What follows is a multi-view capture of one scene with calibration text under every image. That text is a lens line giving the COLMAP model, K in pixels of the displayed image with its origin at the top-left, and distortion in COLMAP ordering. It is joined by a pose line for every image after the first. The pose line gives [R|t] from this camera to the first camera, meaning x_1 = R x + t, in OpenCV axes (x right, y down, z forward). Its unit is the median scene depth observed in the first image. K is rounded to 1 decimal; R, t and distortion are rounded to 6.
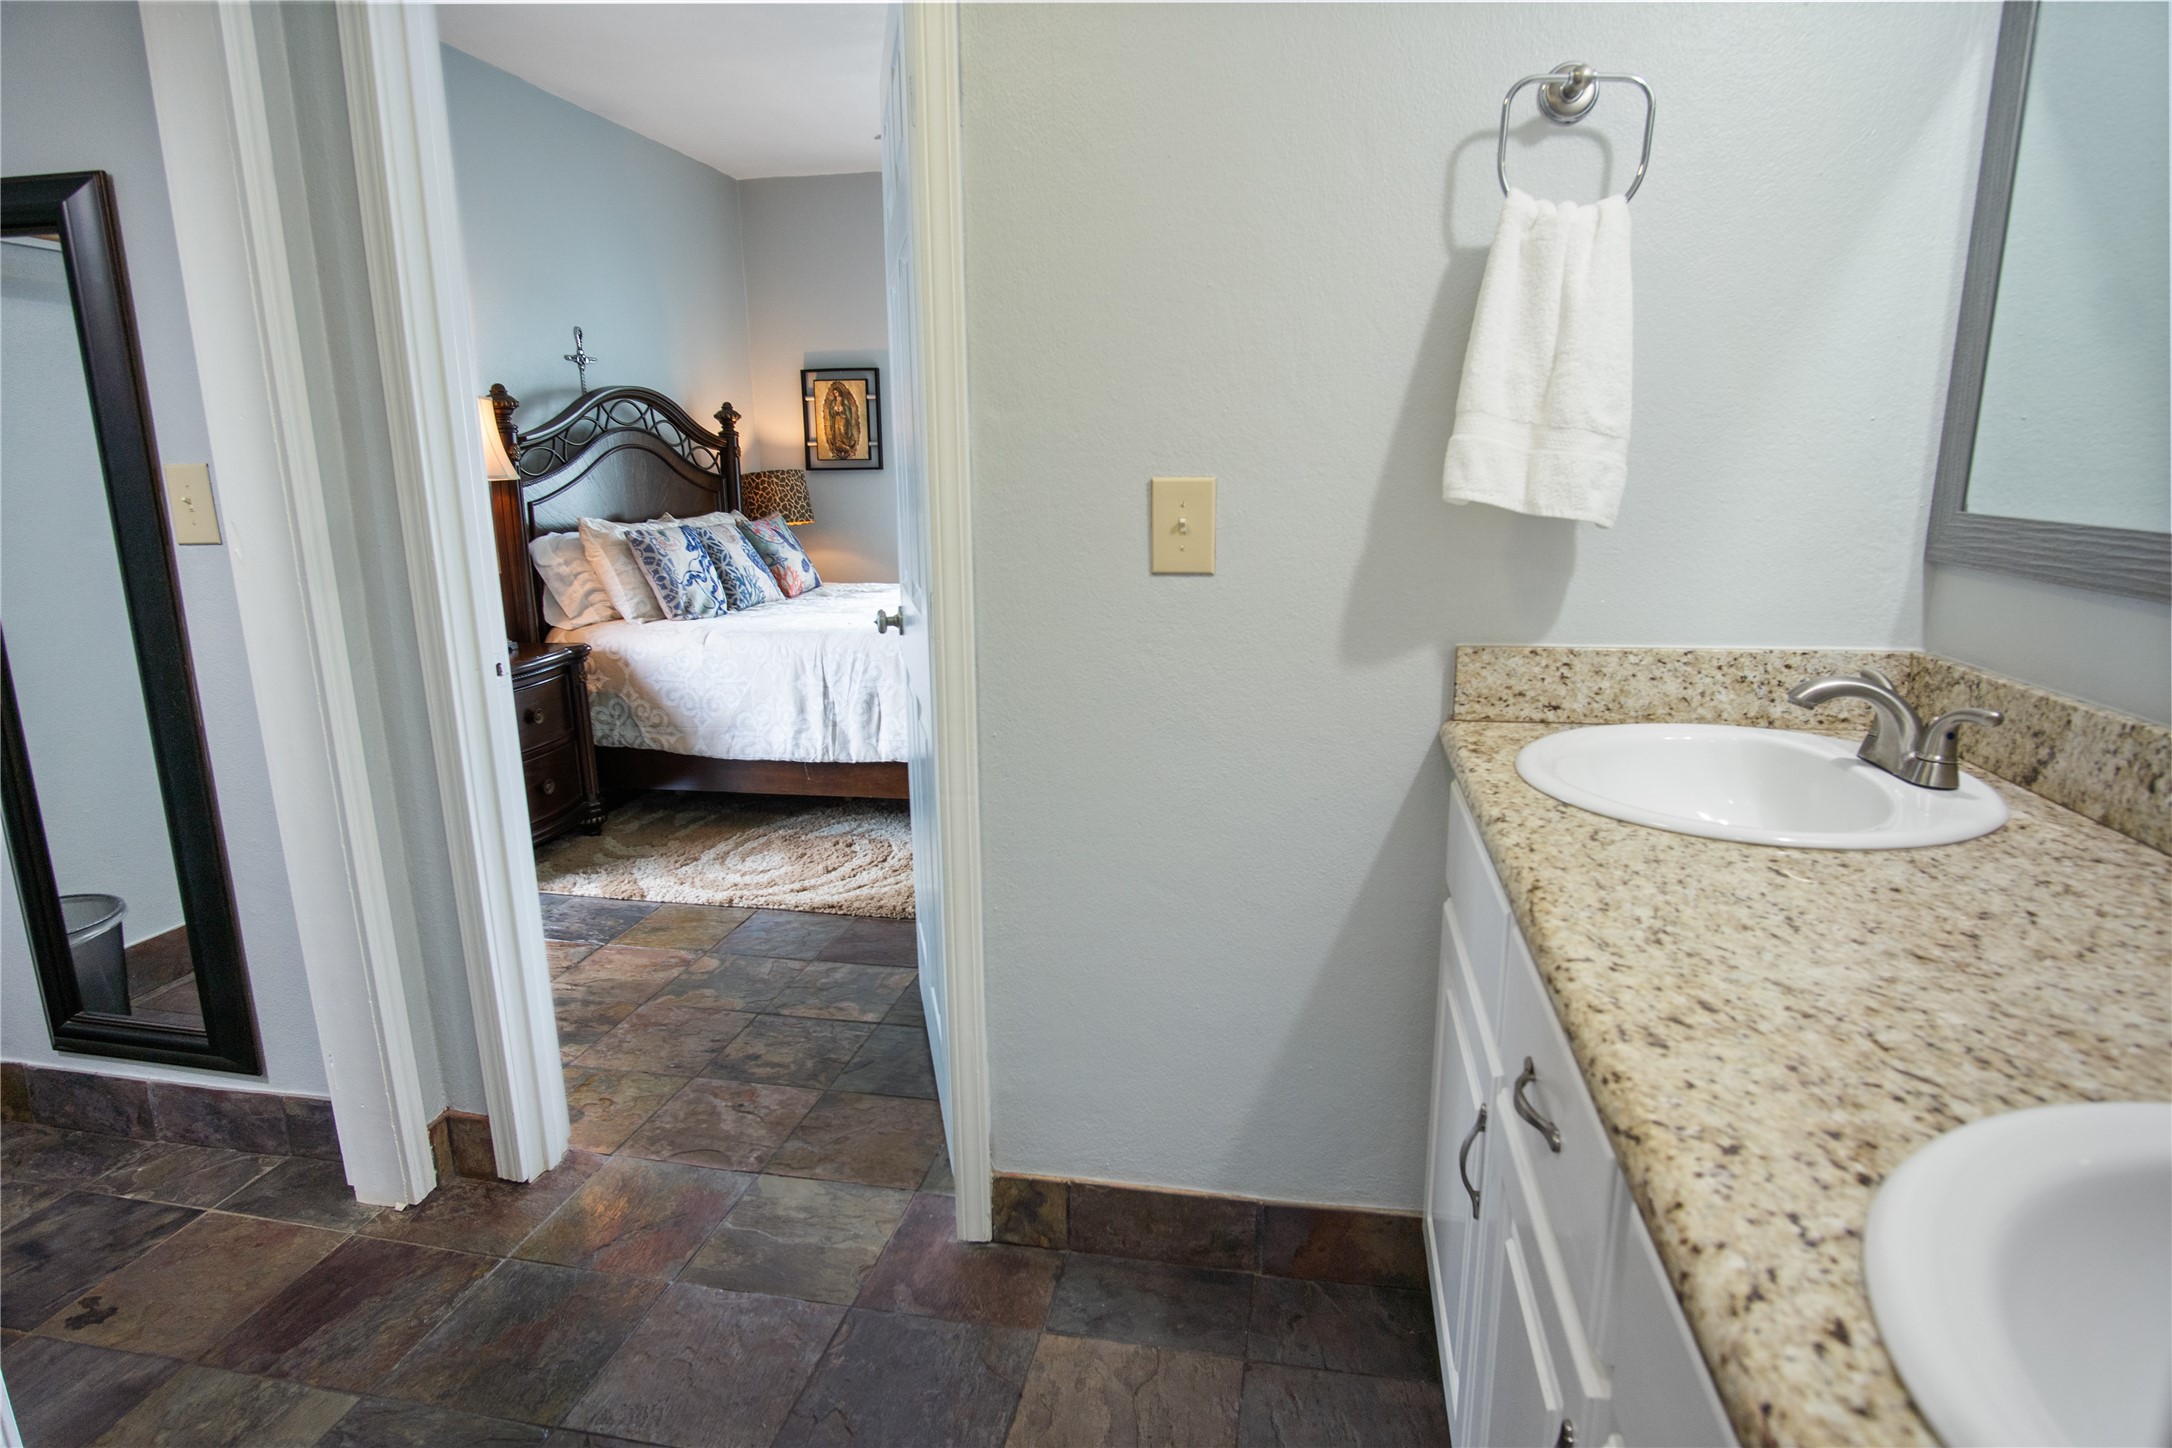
lens RADIAL K [[1160.8, 0, 1087.2], [0, 1160.8, 716.4], [0, 0, 1]] dist [-0.026628, 0.001580]
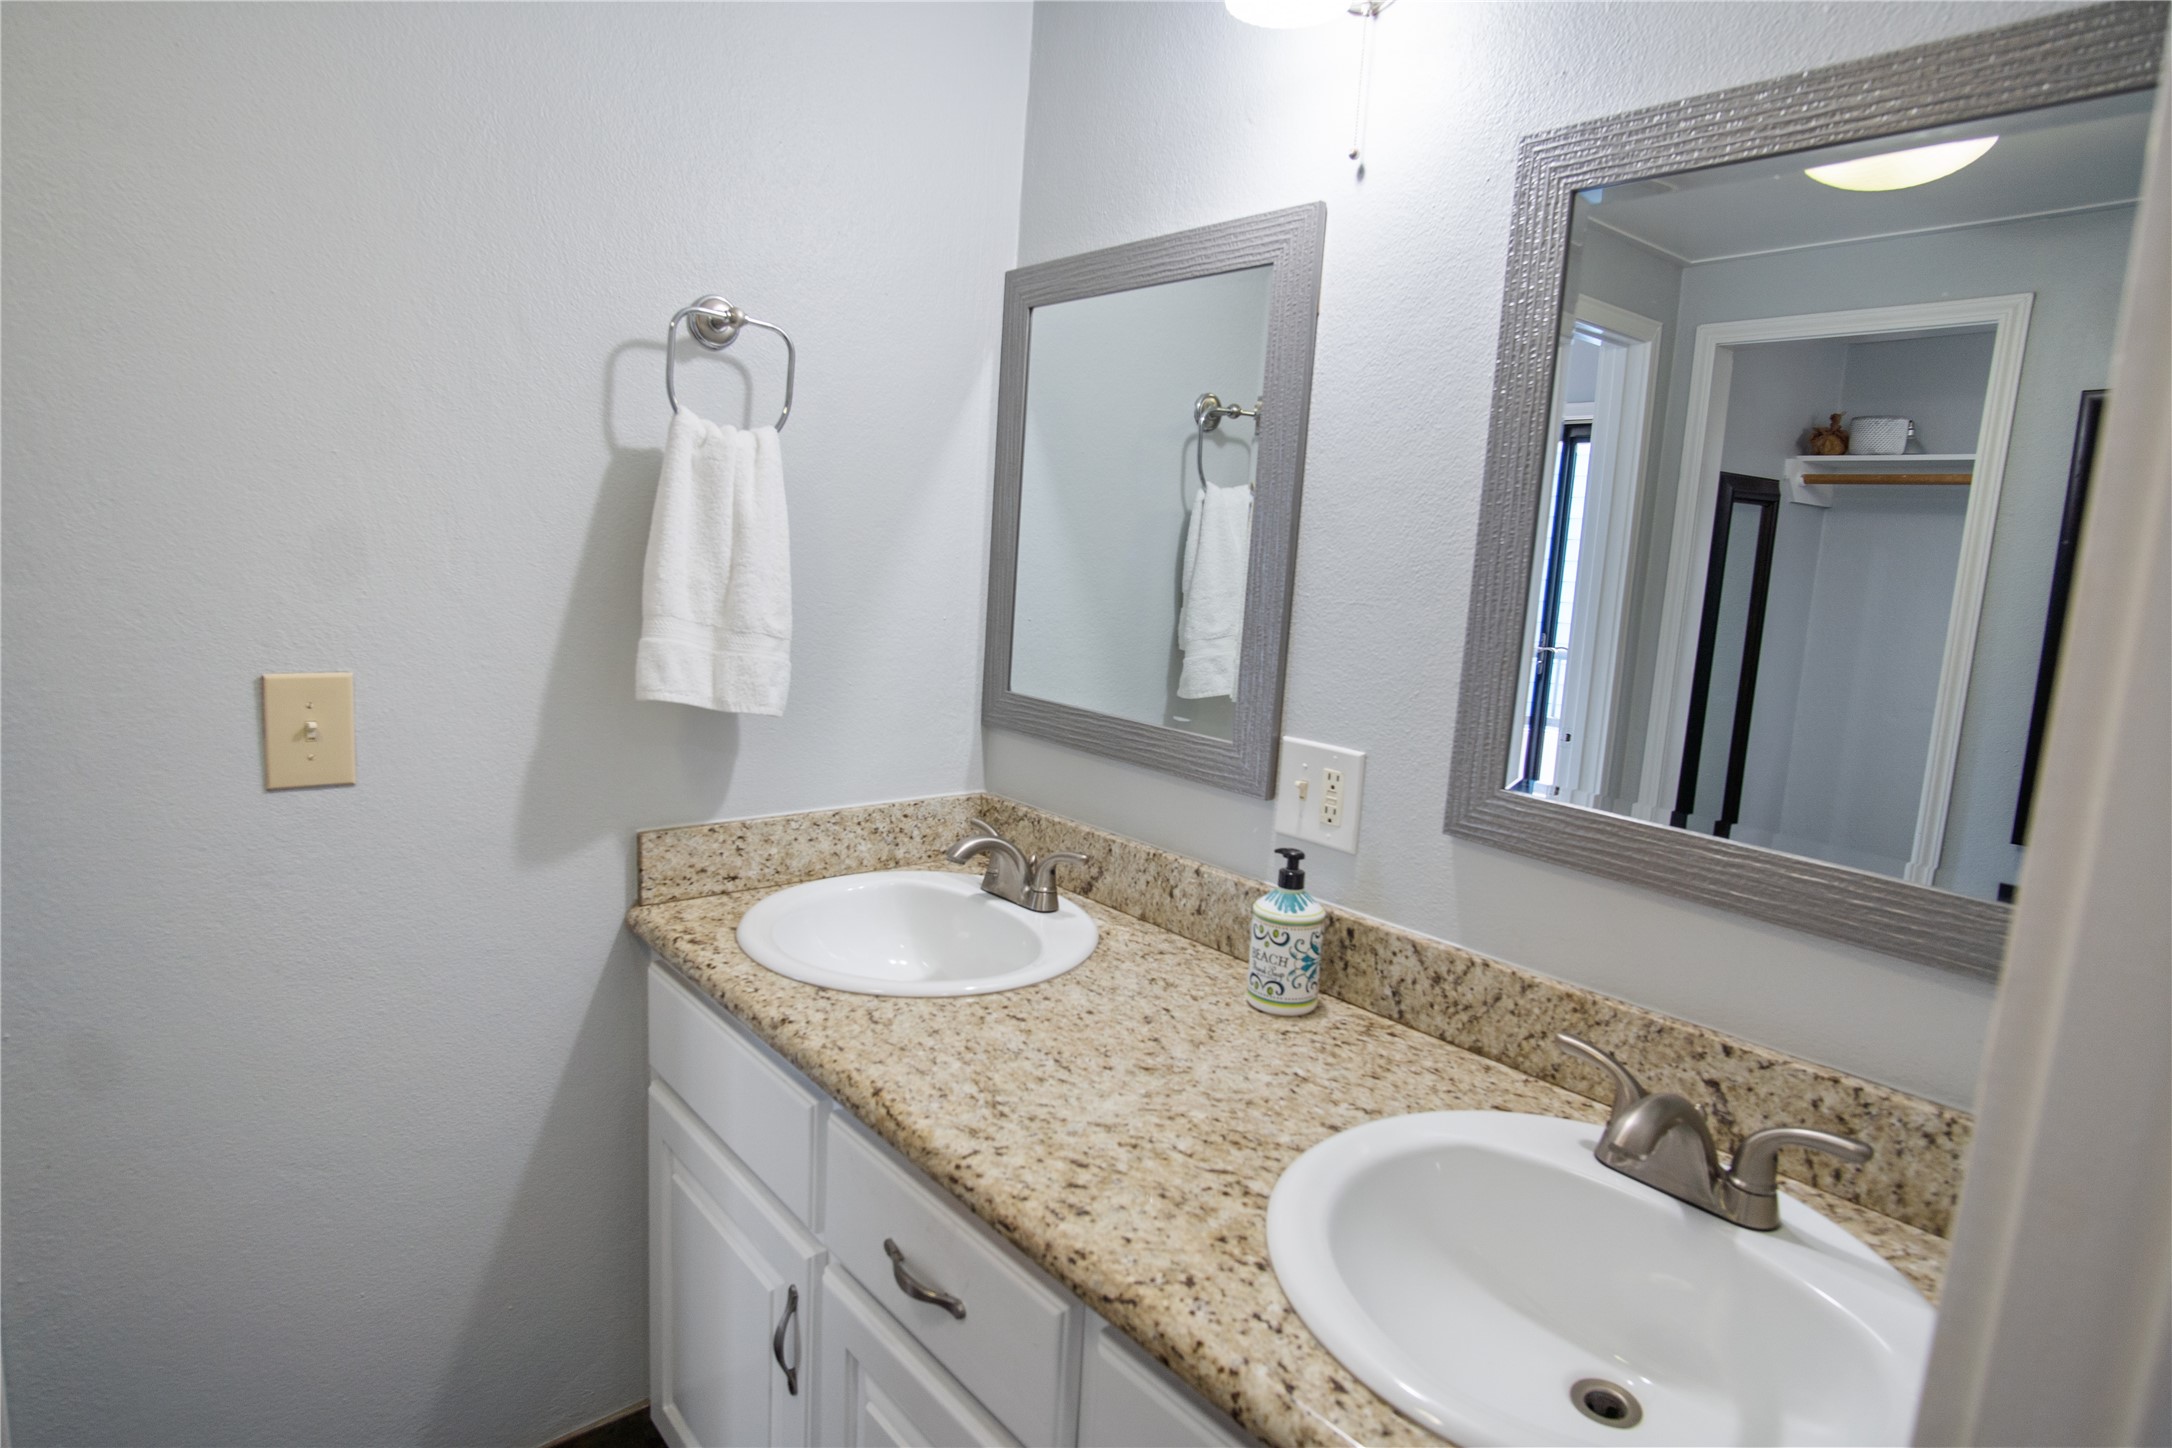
lens RADIAL K [[1160.8, 0, 1087.2], [0, 1160.8, 716.4], [0, 0, 1]] dist [-0.026628, 0.001580]
pose [[0.624025, -0.063514, 0.778819, -0.244043], [0.102874, 0.994694, -0.001309, -0.137185], [-0.774603, 0.080937, 0.627248, 0.069515]]
